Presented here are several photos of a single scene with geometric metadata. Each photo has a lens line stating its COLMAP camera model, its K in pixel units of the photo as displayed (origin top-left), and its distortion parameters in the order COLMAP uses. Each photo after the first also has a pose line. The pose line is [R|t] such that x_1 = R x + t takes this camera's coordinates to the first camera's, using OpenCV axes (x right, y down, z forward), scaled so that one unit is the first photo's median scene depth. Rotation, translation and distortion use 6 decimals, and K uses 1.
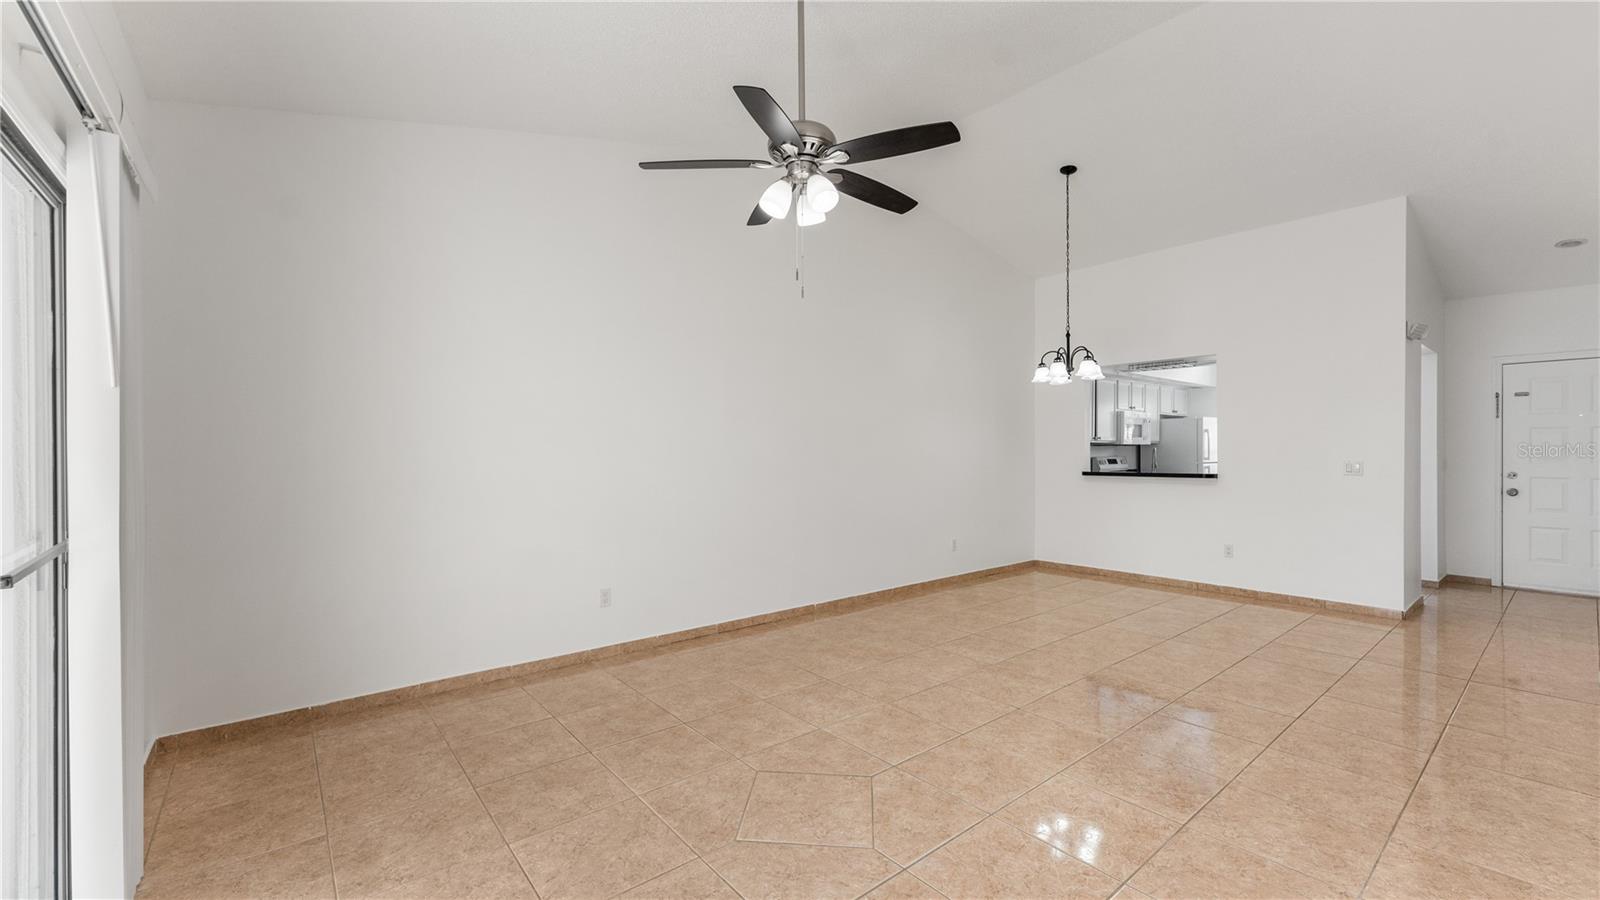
lens RADIAL K [[646.3, 0, 808.2], [0, 646.3, 445.5], [0, 0, 1]] dist [0.007773, -0.000031]
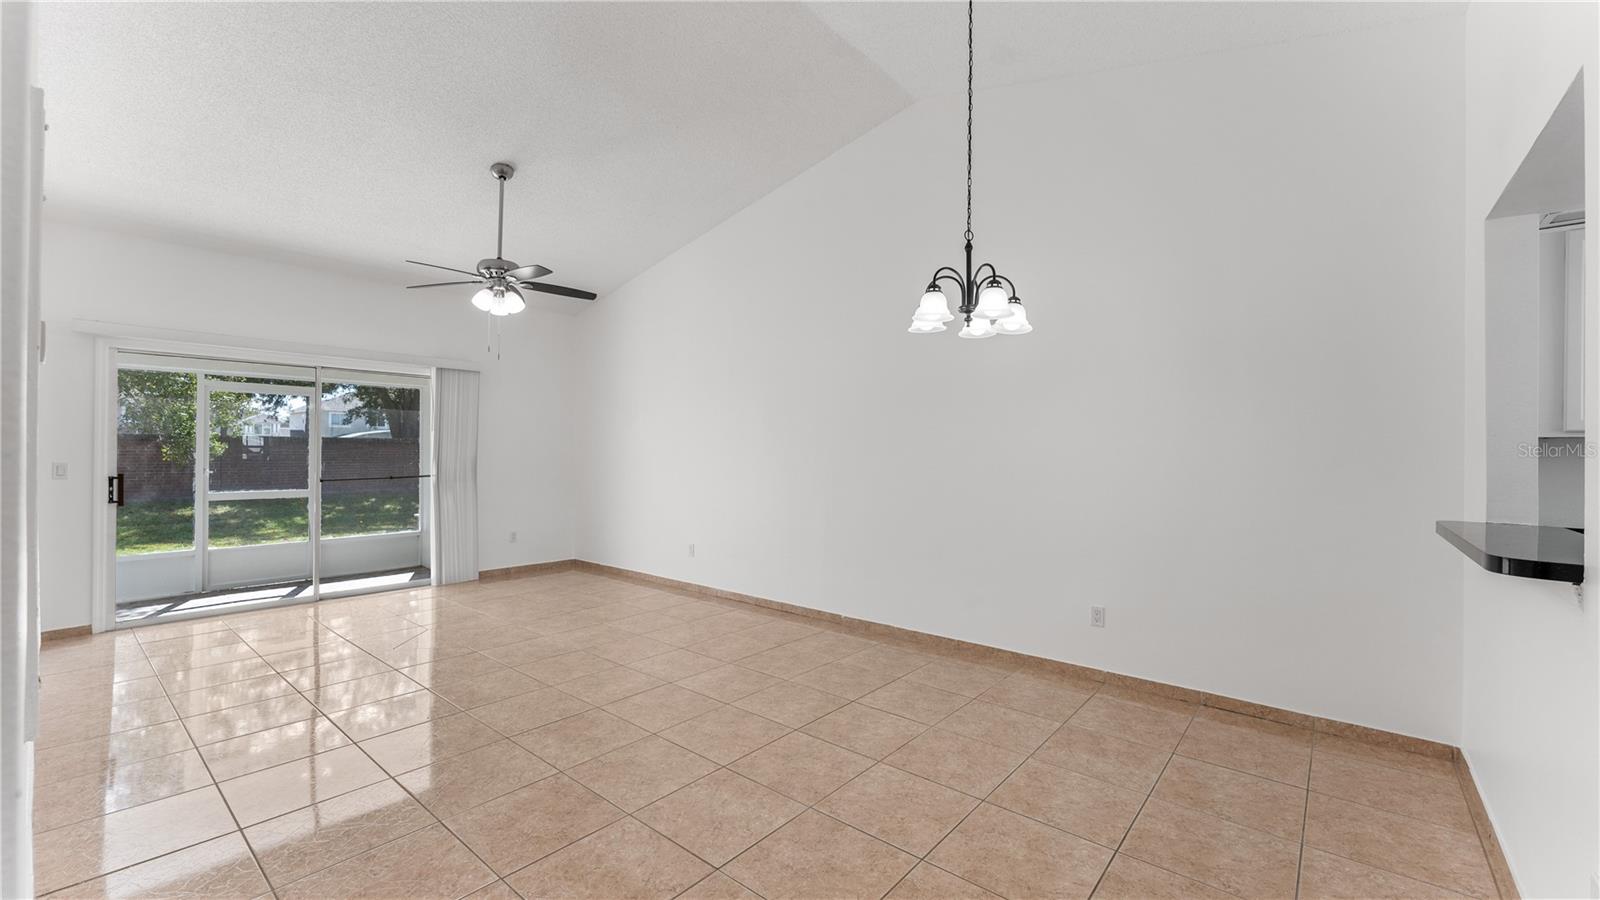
lens RADIAL K [[649.4, 0, 795.6], [0, 649.4, 450.3], [0, 0, 1]] dist [-0.002063, -0.000179]
pose [[0.173336, 0.005008, -0.984850, 1.000107], [-0.003724, 0.999983, 0.004430, 0.000730], [0.984856, 0.002899, 0.173352, 0.826194]]
